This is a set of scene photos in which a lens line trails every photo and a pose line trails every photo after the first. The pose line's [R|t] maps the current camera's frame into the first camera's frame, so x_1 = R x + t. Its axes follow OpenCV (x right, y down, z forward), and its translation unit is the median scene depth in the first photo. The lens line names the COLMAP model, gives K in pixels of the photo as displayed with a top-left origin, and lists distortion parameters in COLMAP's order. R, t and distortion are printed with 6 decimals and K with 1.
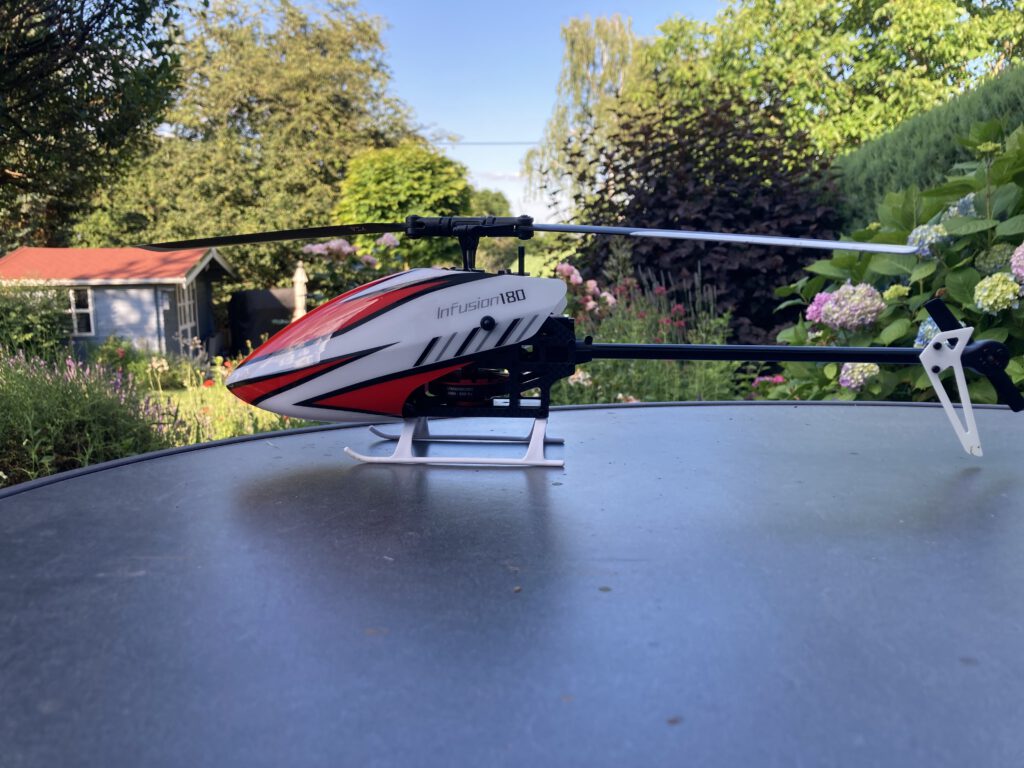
lens RADIAL K [[845.9, 0, 510.4], [0, 845.9, 390.4], [0, 0, 1]] dist [0.006187, 0.002891]
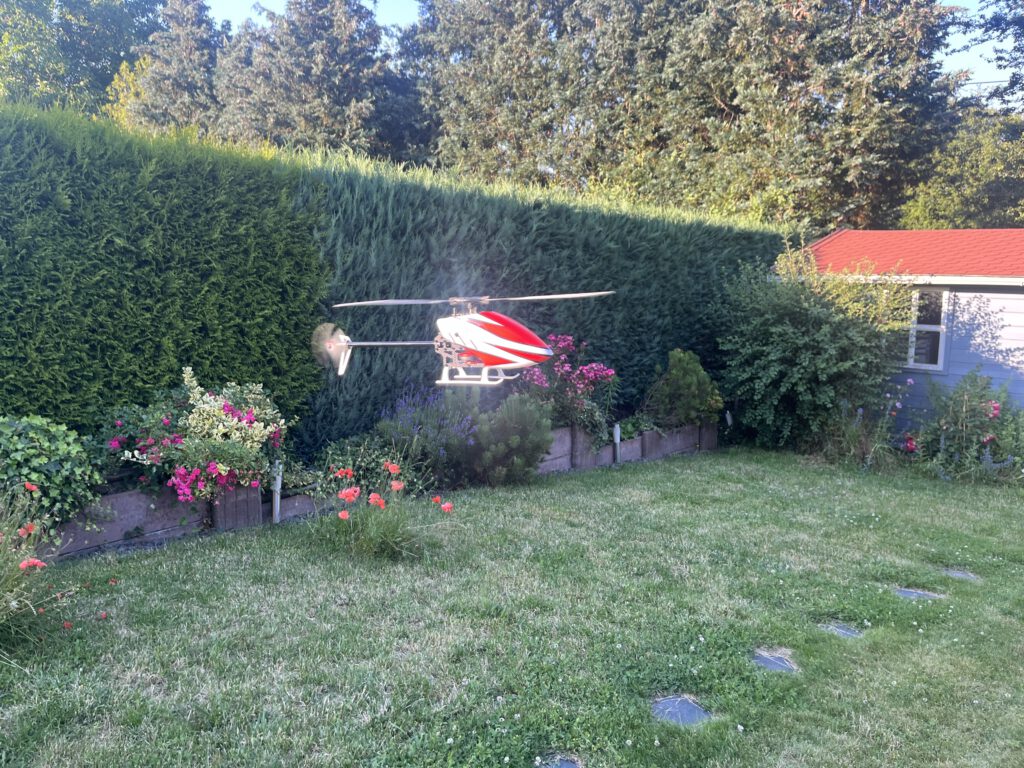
lens RADIAL K [[772.3, 0, 477.6], [0, 772.3, 383.8], [0, 0, 1]] dist [0.040361, -0.000153]
pose [[0.621994, 0.129193, -0.772290, -0.492680], [-0.136008, 0.989128, 0.055927, -0.076066], [0.771119, 0.070252, 0.632803, 0.738562]]
